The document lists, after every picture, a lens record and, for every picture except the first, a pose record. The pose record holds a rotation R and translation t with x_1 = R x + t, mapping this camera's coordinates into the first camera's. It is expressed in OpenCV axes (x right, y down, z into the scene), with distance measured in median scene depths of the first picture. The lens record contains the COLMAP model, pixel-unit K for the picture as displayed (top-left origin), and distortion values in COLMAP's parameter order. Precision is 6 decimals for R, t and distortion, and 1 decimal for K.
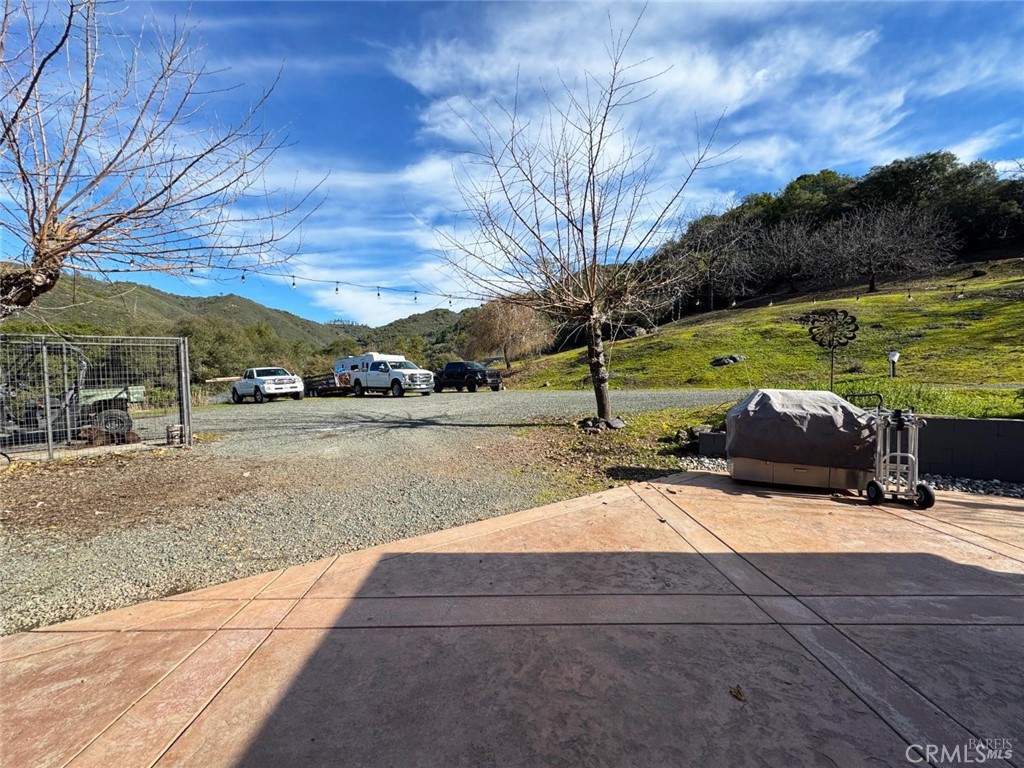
lens RADIAL K [[409.0, 0, 514.7], [0, 409.0, 381.7], [0, 0, 1]] dist [-0.001354, 0.000025]
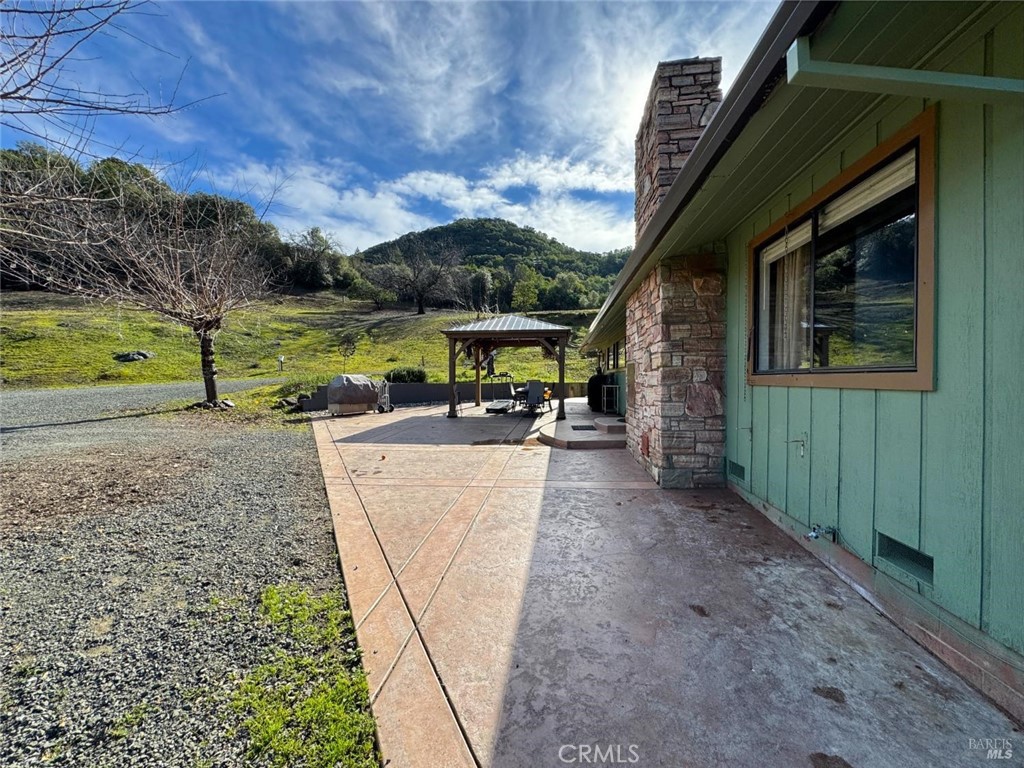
lens RADIAL K [[409.0, 0, 514.7], [0, 409.0, 381.7], [0, 0, 1]] dist [-0.001354, 0.000025]
pose [[0.128447, -0.031257, 0.991224, -1.679351], [0.021827, 0.999350, 0.028685, 0.012596], [-0.991476, 0.017951, 0.129045, -0.300024]]
